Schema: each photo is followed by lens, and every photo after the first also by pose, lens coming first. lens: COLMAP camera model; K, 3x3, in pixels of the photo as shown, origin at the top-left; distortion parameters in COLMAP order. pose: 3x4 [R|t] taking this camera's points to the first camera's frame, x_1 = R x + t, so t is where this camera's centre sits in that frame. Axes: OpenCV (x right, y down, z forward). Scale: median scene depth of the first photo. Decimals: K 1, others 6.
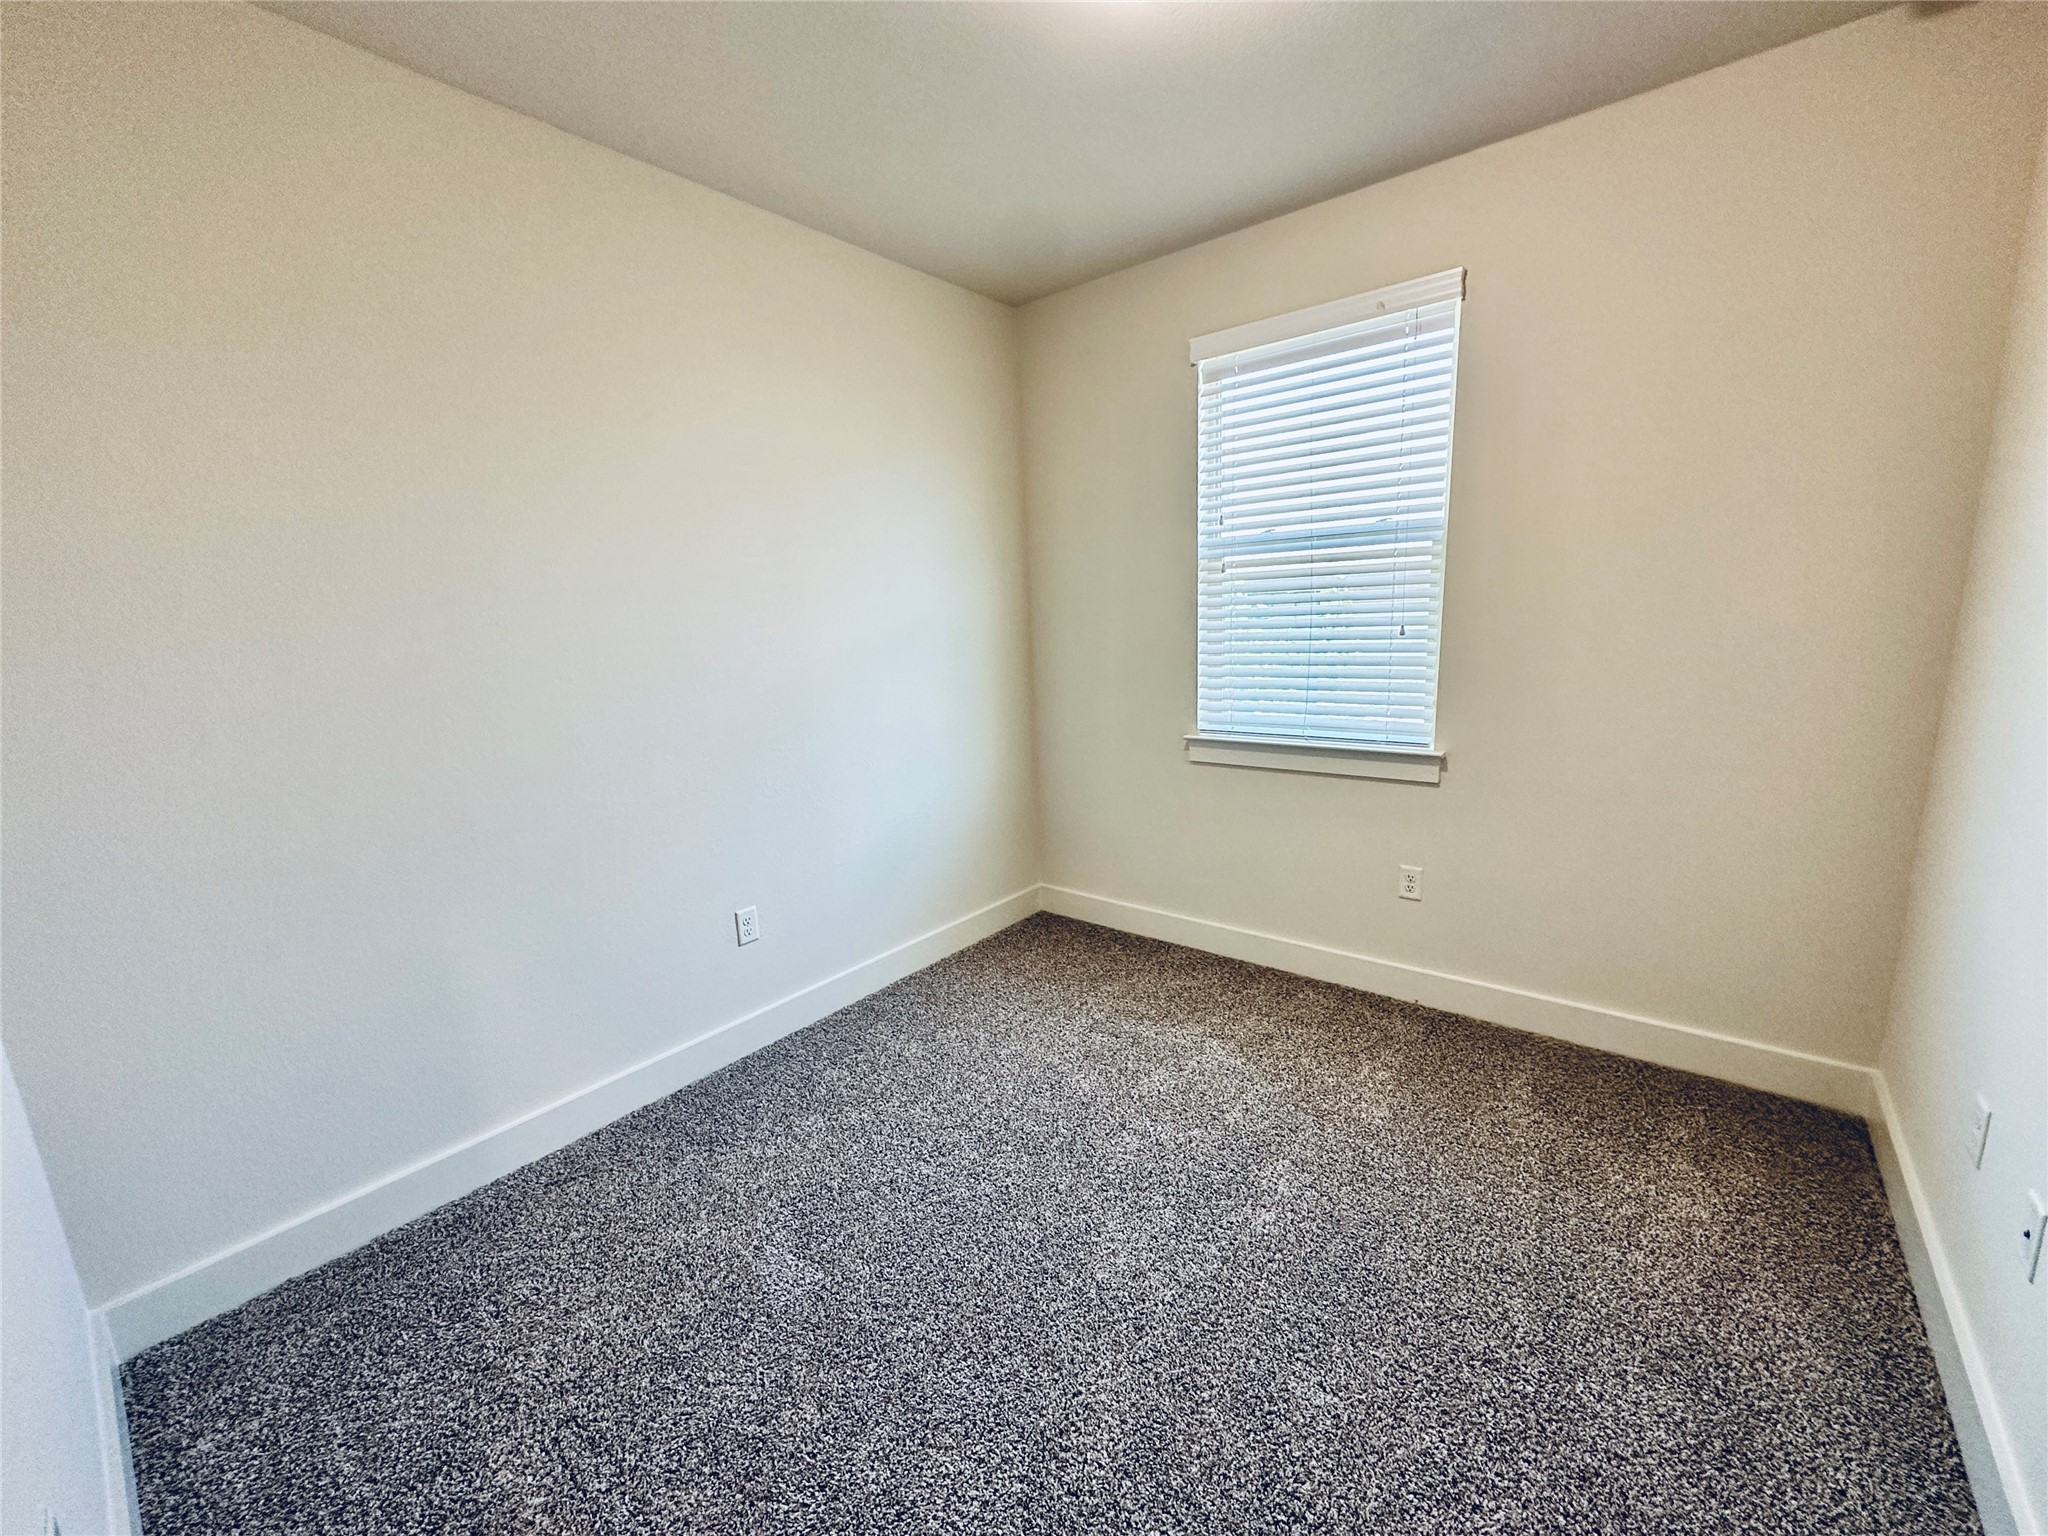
lens RADIAL K [[815.0, 0, 1024.7], [0, 815.0, 765.6], [0, 0, 1]] dist [-0.003255, 0.000827]
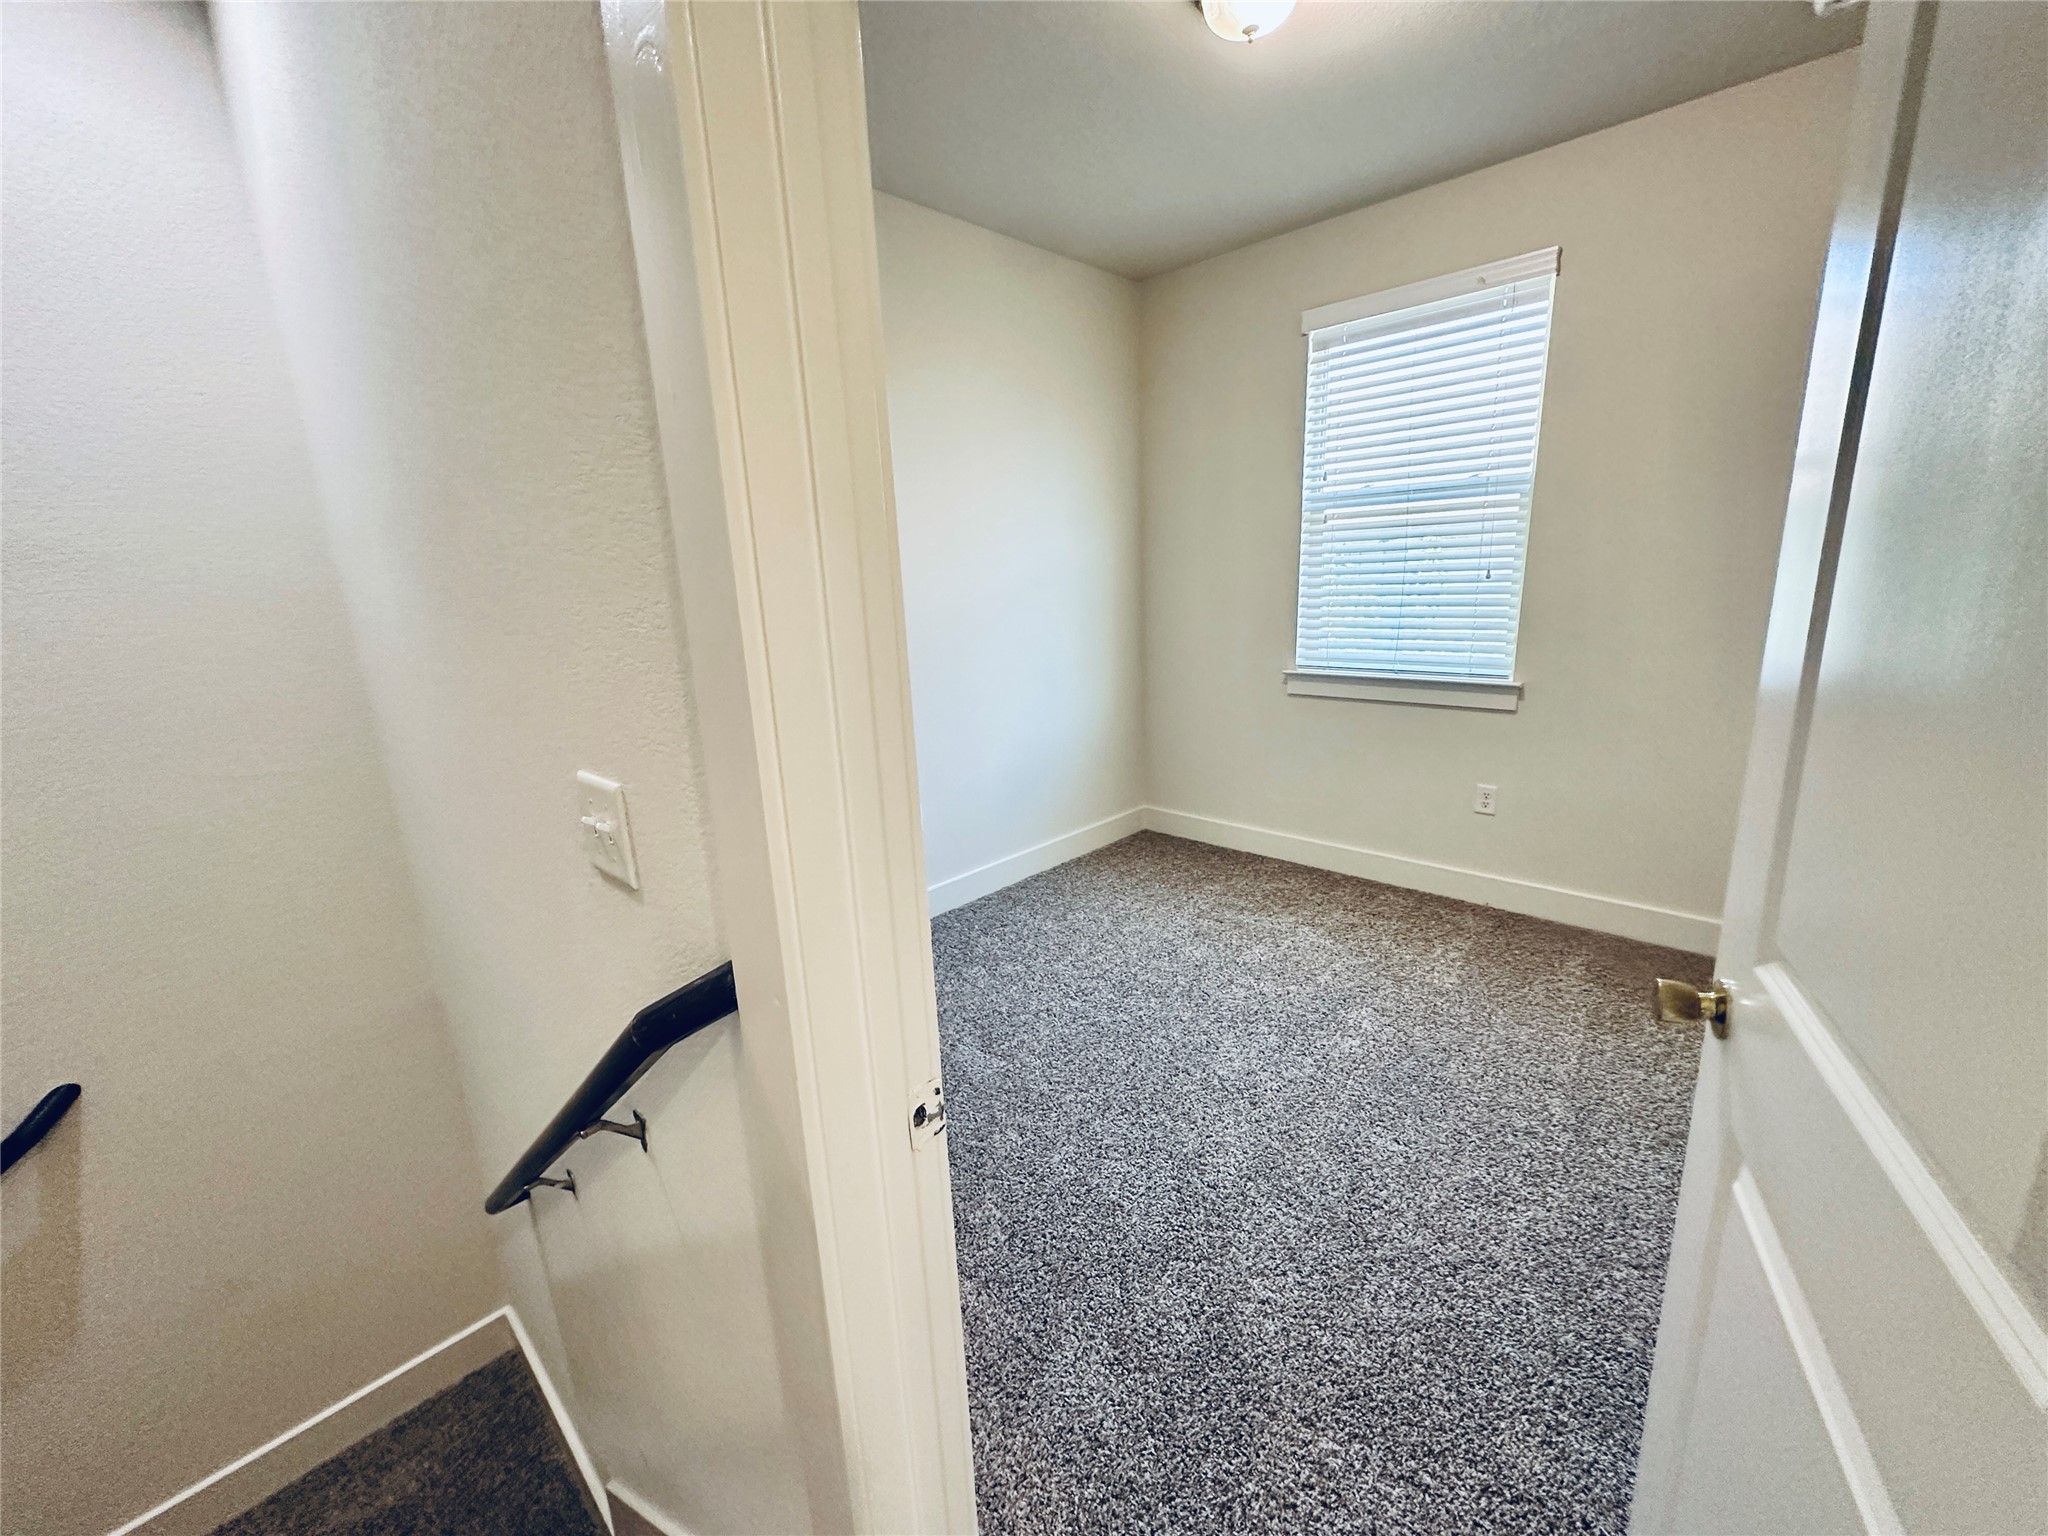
lens RADIAL K [[815.0, 0, 1023.9], [0, 815.0, 766.9], [0, 0, 1]] dist [-0.003255, 0.000827]
pose [[0.996391, 0.019816, -0.082542, -0.084235], [-0.015548, 0.998524, 0.052037, 0.054753], [0.083452, -0.050565, 0.995228, -0.201816]]
